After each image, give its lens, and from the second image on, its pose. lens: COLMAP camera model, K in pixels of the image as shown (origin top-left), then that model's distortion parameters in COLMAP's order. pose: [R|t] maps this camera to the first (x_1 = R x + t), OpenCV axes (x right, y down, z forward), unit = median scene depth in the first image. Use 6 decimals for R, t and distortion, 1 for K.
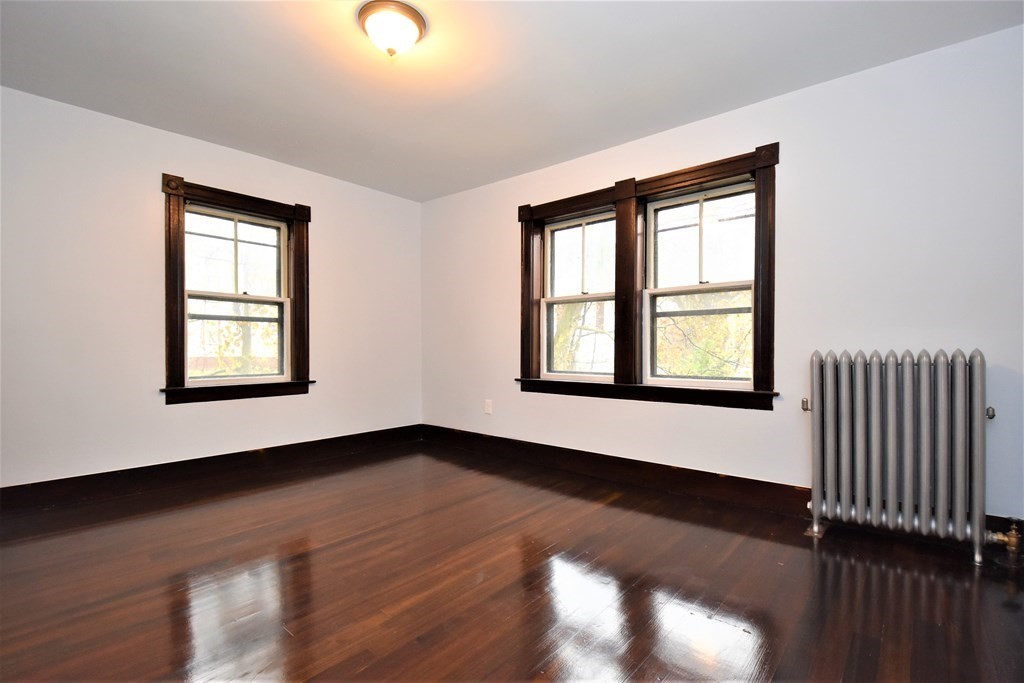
lens RADIAL K [[477.2, 0, 516.9], [0, 477.2, 349.0], [0, 0, 1]] dist [-0.002101, -0.000673]
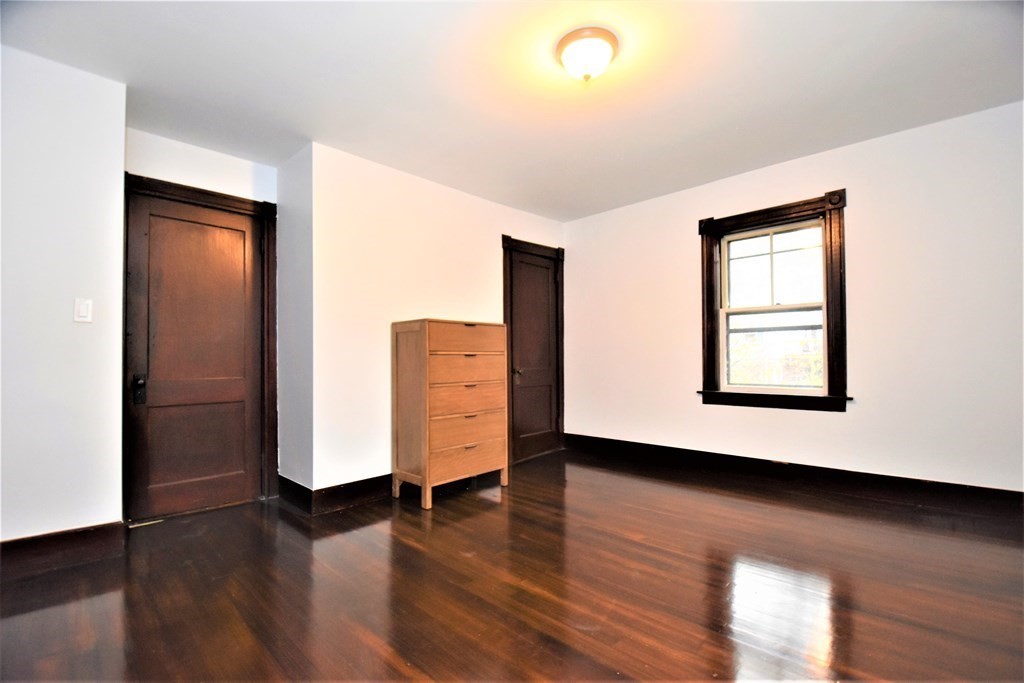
lens RADIAL K [[449.9, 0, 517.3], [0, 449.9, 353.9], [0, 0, 1]] dist [0.016859, -0.025475]
pose [[-0.070370, -0.012118, -0.997447, 0.479006], [0.003675, 0.999916, -0.012407, -0.001451], [0.997514, -0.004538, -0.070320, 0.598313]]
